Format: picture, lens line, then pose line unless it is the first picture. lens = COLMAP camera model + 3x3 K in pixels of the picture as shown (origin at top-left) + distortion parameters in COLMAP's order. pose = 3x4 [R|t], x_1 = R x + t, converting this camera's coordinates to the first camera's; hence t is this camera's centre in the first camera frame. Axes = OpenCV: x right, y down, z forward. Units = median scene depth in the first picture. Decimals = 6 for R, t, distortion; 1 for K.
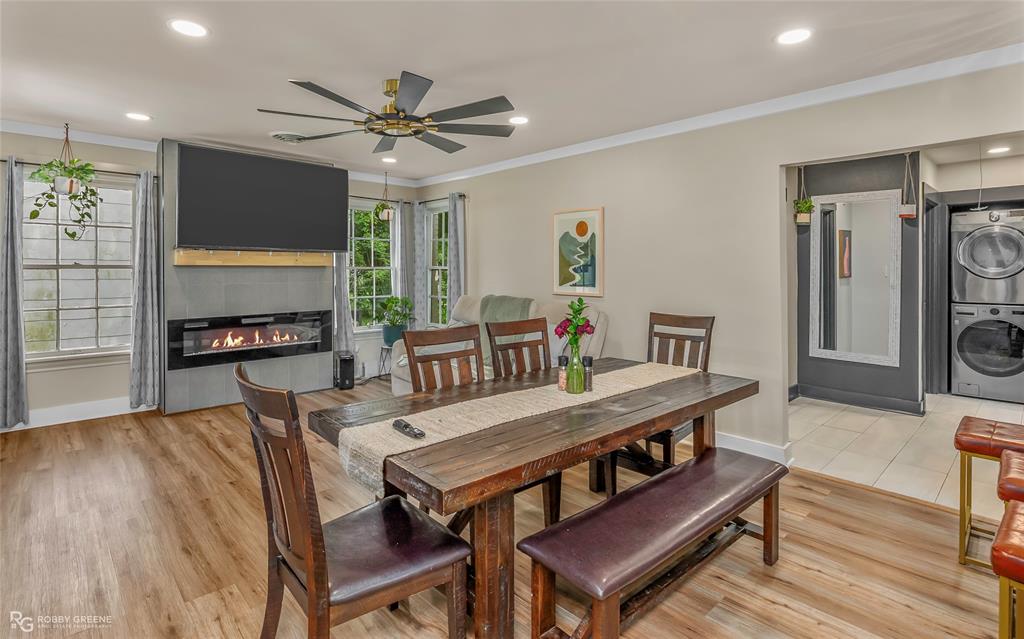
lens RADIAL K [[517.2, 0, 501.5], [0, 517.2, 276.1], [0, 0, 1]] dist [0.032714, -0.002792]
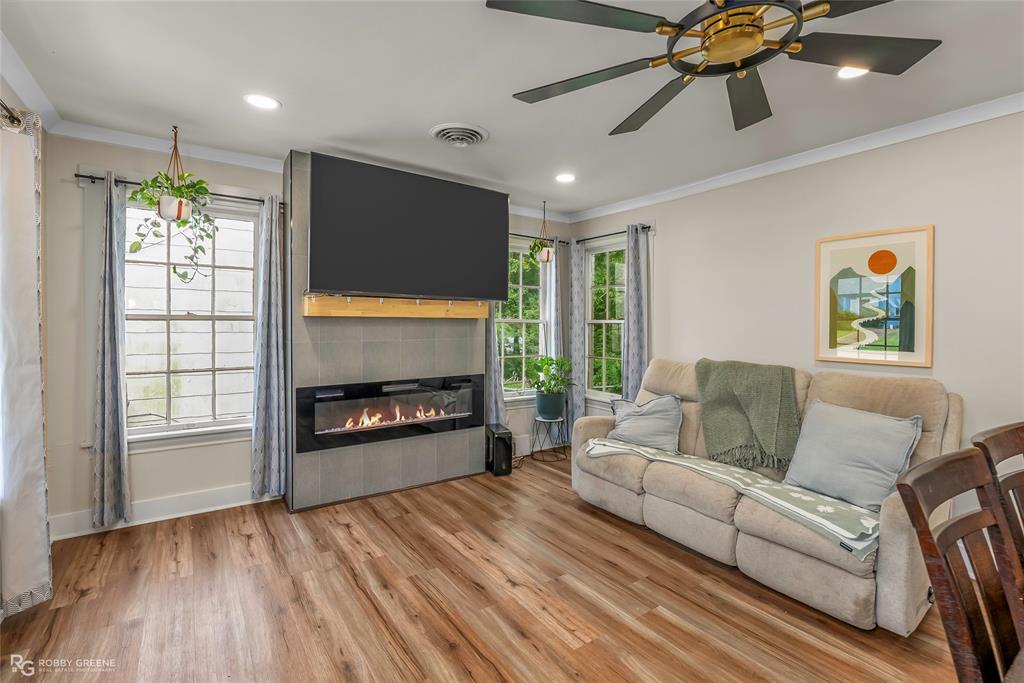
lens RADIAL K [[483.4, 0, 513.9], [0, 483.4, 334.0], [0, 0, 1]] dist [0.018397, 0.000387]
pose [[0.992821, 0.007494, -0.119378, -0.231744], [-0.006699, 0.999953, 0.007057, -0.001752], [0.119425, -0.006207, 0.992824, 0.326770]]
